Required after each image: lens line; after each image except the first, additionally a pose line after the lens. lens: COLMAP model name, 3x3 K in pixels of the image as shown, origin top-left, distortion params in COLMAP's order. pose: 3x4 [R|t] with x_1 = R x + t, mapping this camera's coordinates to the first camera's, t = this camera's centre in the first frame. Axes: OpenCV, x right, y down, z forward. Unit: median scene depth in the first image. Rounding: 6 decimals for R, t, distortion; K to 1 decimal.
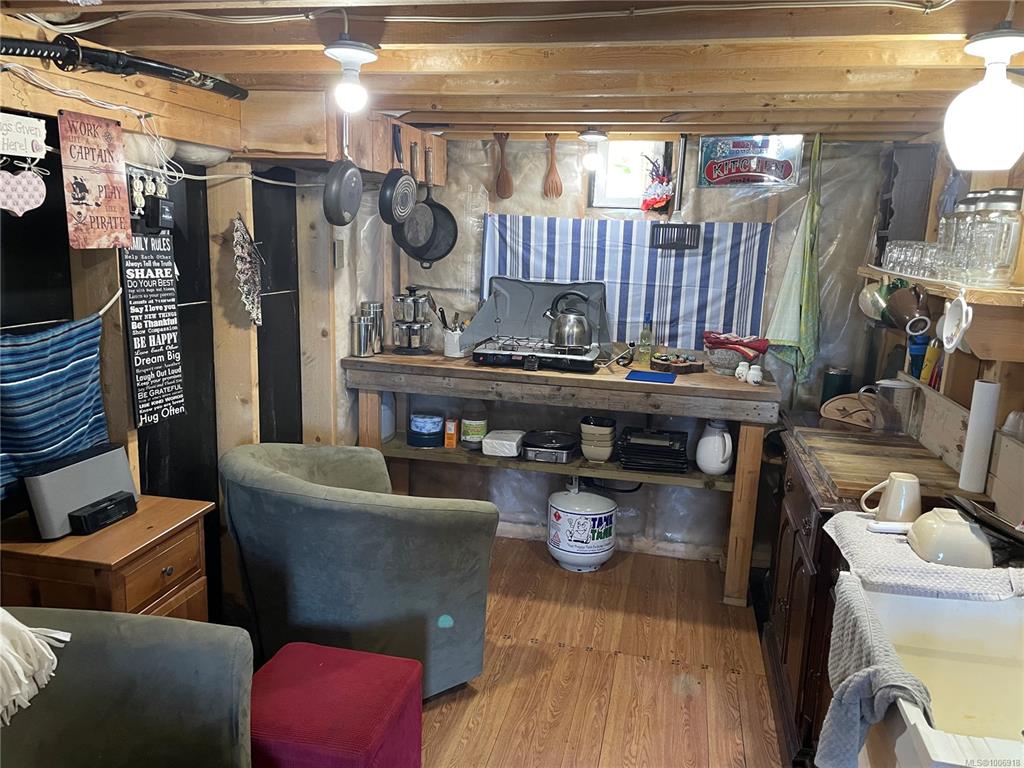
lens RADIAL K [[777.6, 0, 513.4], [0, 777.6, 400.4], [0, 0, 1]] dist [0.080451, -0.117114]
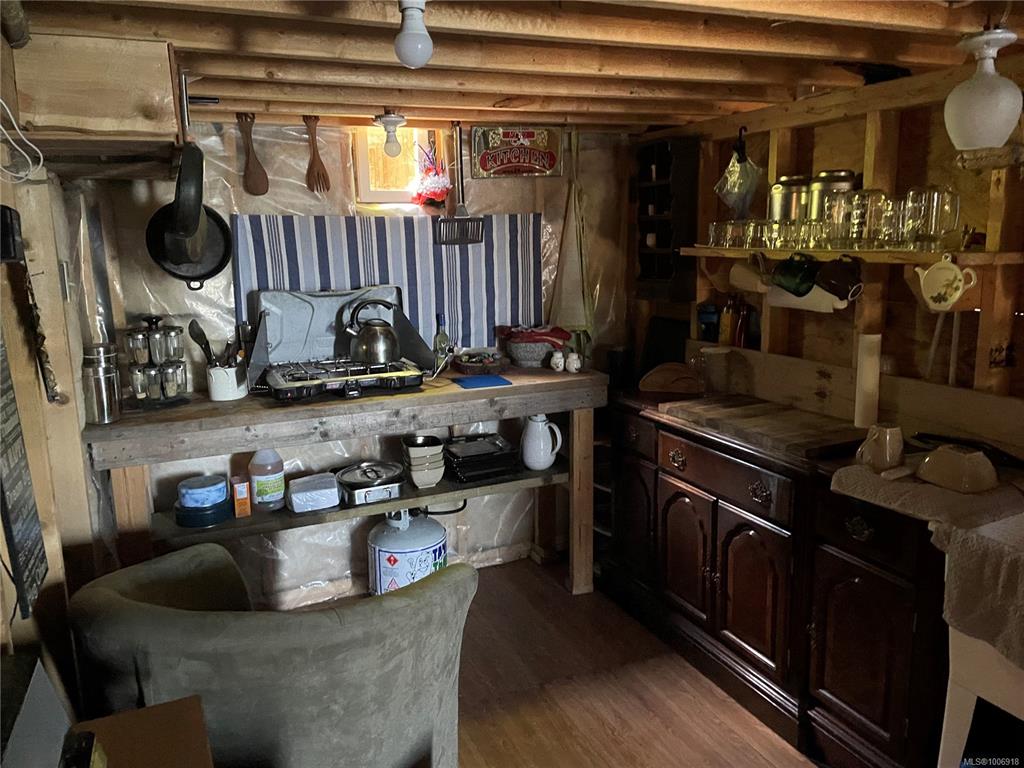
lens RADIAL K [[784.6, 0, 512.0], [0, 784.6, 384.0], [0, 0, 1]] dist [0.078615, -0.123164]
pose [[0.798717, -0.166811, 0.578122, -0.312524], [0.178287, 0.983268, 0.037395, -0.052207], [-0.574687, 0.073204, 0.815093, 0.203836]]
